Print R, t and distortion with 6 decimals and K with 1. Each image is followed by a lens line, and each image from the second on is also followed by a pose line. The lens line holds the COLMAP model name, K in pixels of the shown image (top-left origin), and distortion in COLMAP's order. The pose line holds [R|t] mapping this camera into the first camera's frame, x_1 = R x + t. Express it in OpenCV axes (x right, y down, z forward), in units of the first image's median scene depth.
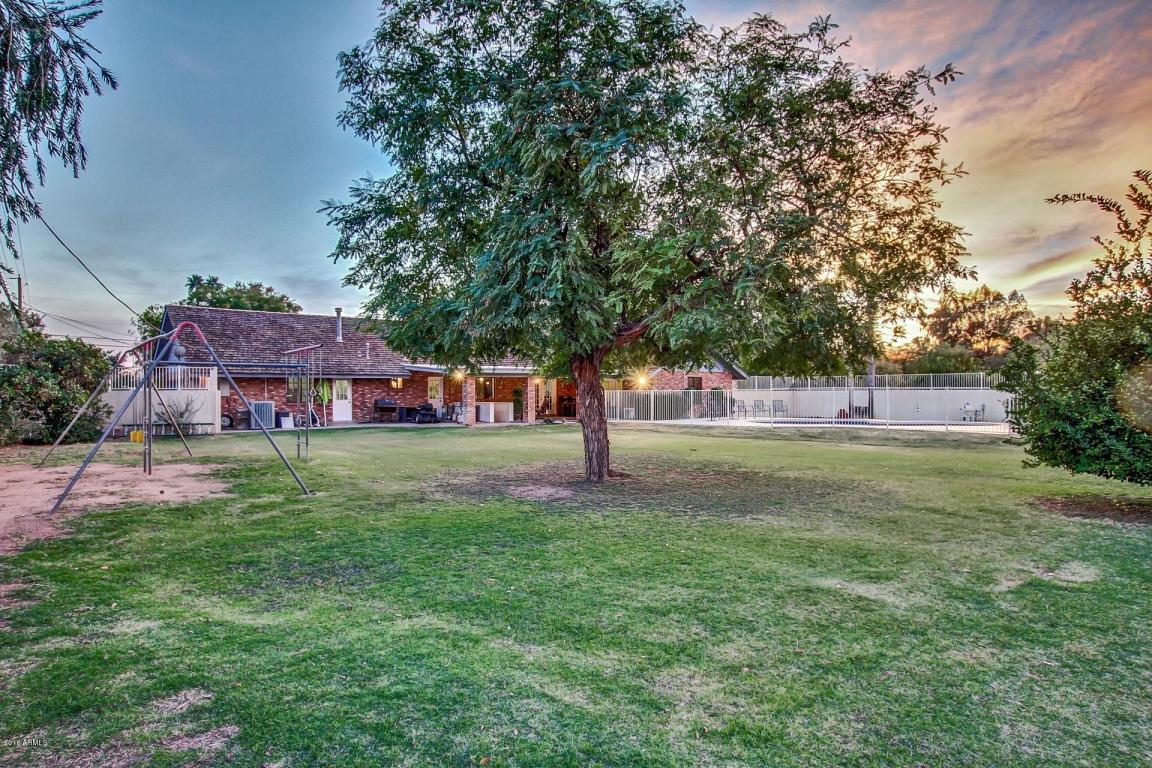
lens RADIAL K [[601.9, 0, 575.6], [0, 601.9, 387.0], [0, 0, 1]] dist [-0.000207, -0.000912]
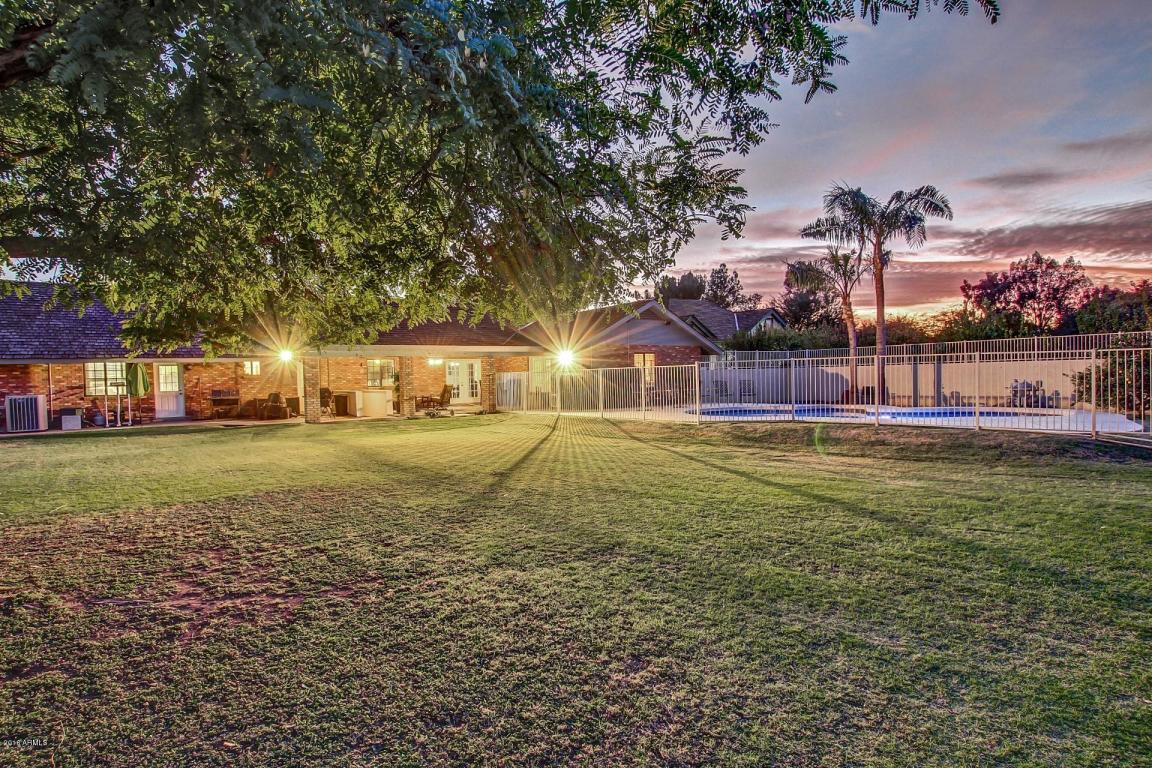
lens RADIAL K [[601.9, 0, 587.2], [0, 601.9, 390.4], [0, 0, 1]] dist [-0.000207, -0.000912]
pose [[0.998906, -0.017554, -0.043340, 0.033705], [0.018830, 0.999396, 0.029195, 0.001743], [0.042801, -0.029980, 0.998634, 0.051241]]
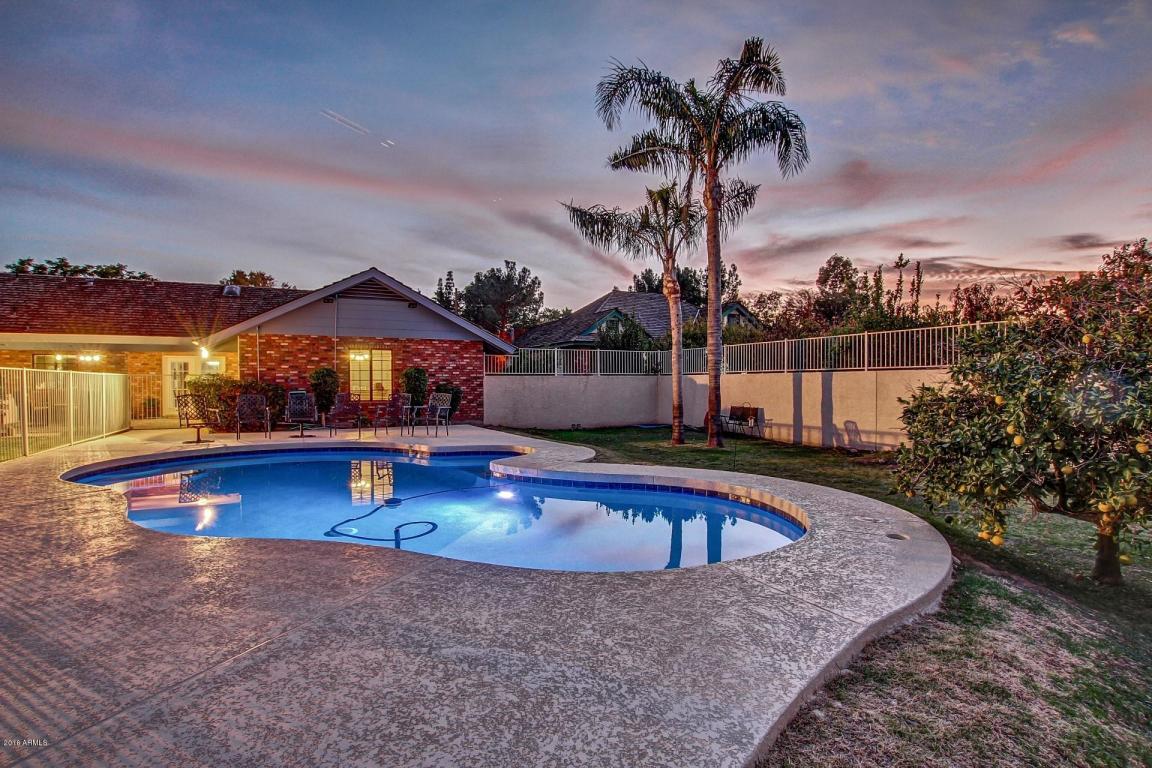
lens RADIAL K [[577.0, 0, 572.4], [0, 577.0, 378.8], [0, 0, 1]] dist [-0.019411, -0.000236]
pose [[0.978939, -0.000821, -0.204153, 0.096734], [0.001099, 0.999999, 0.001246, 0.001990], [0.204151, -0.001444, 0.978938, 0.117485]]
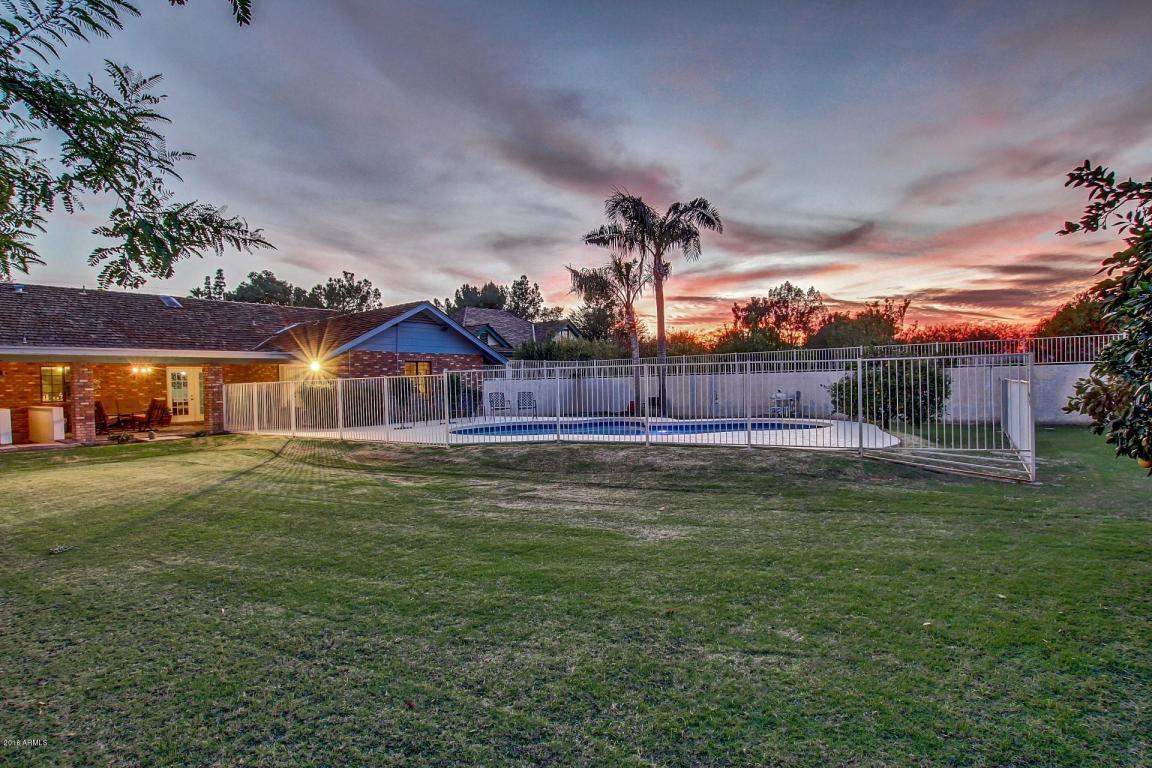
lens RADIAL K [[586.6, 0, 574.8], [0, 586.6, 385.7], [0, 0, 1]] dist [-0.015873, -0.000840]
pose [[0.969173, -0.020394, 0.245536, 0.043886], [0.018757, 0.999784, 0.009007, 0.001913], [-0.245667, -0.004123, 0.969346, 0.069003]]
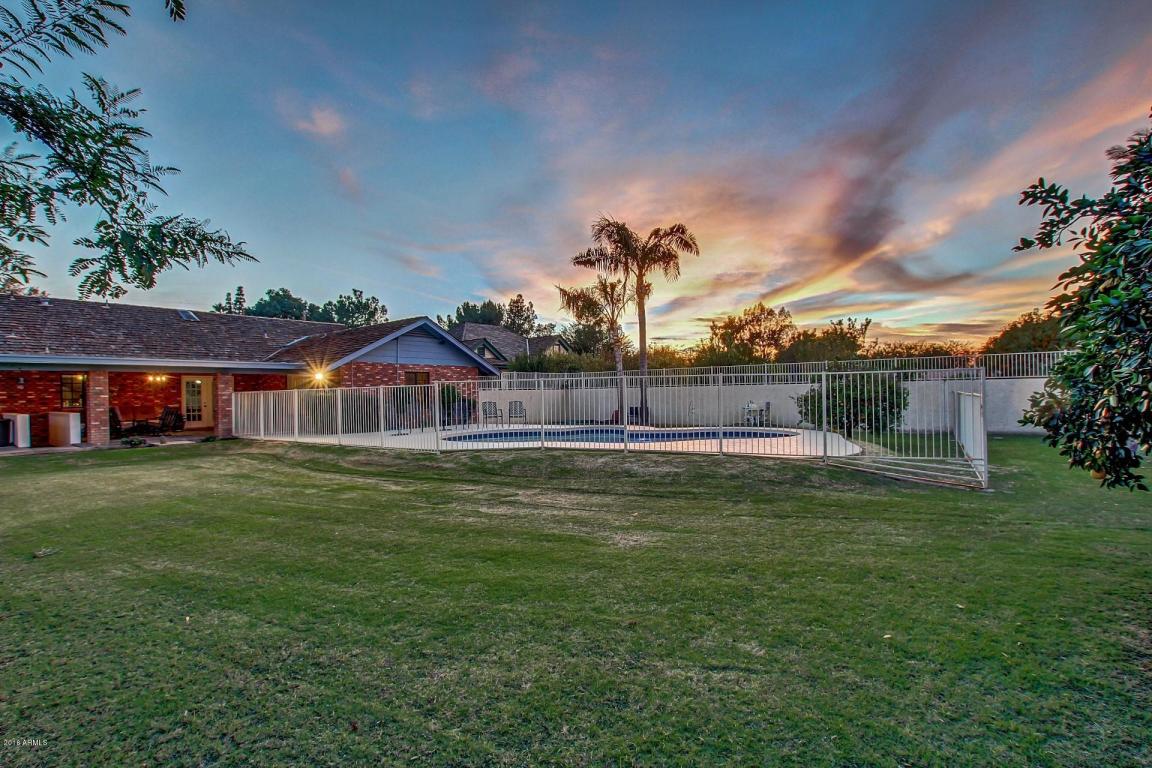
lens RADIAL K [[536.3, 0, 574.0], [0, 536.3, 385.6], [0, 0, 1]] dist [-0.020687, 0.001602]
pose [[0.966088, -0.009678, 0.258031, 0.045461], [0.012604, 0.999874, -0.009687, 0.001918], [-0.257905, 0.012611, 0.966088, 0.070557]]
